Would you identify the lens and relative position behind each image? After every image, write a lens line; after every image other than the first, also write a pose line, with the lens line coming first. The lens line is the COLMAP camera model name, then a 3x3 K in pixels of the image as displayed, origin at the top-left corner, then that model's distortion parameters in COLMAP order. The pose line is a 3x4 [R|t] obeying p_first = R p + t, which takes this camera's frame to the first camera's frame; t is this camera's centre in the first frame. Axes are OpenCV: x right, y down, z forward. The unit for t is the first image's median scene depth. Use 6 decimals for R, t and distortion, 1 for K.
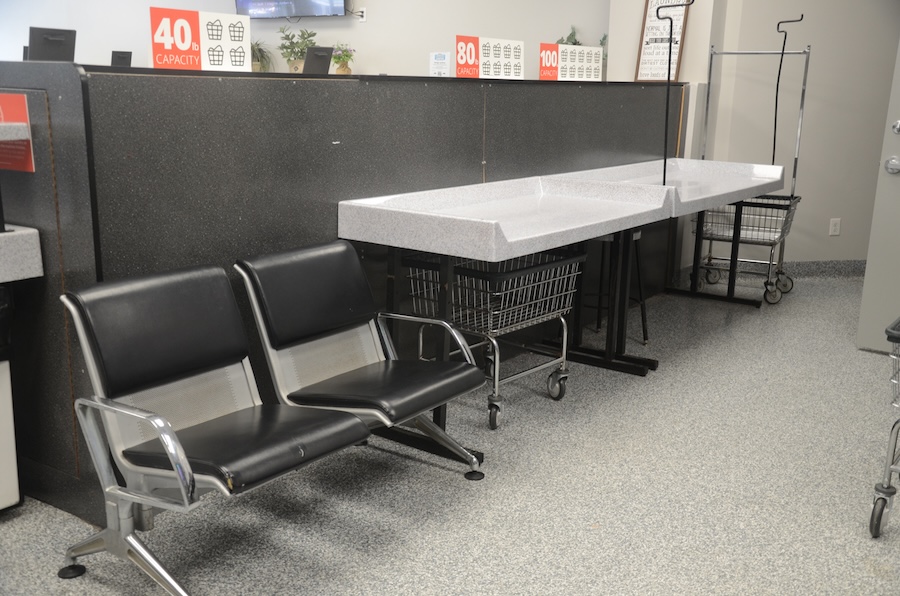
lens RADIAL K [[916.4, 0, 450.0], [0, 916.4, 298.0], [0, 0, 1]] dist [-0.004039, 0.172339]
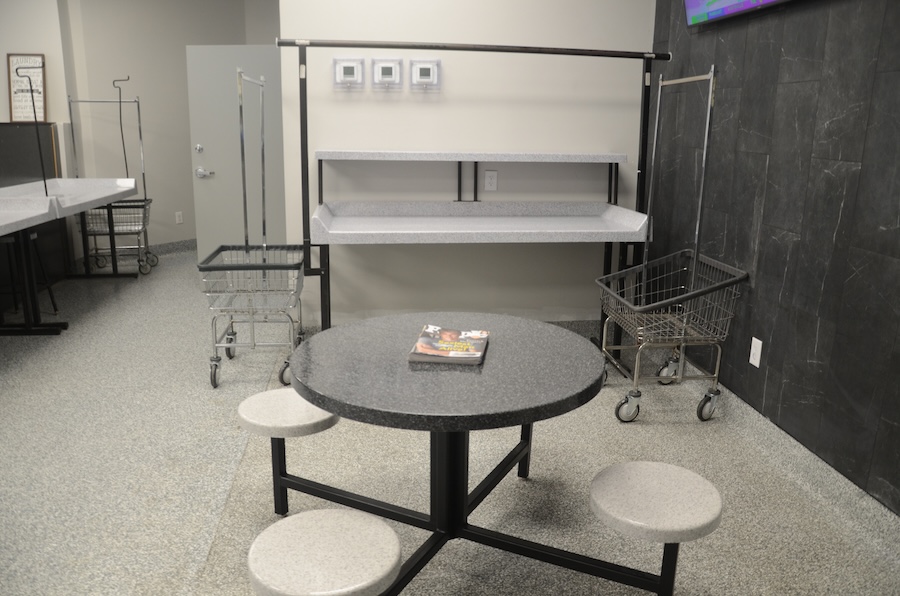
lens RADIAL K [[688.0, 0, 450.0], [0, 688.0, 298.0], [0, 0, 1]] dist [-0.152303, 0.113008]
pose [[0.721401, -0.177135, 0.669480, -0.014834], [0.156746, 0.983410, 0.091294, 0.022663], [-0.674545, 0.039079, 0.737198, -0.097313]]
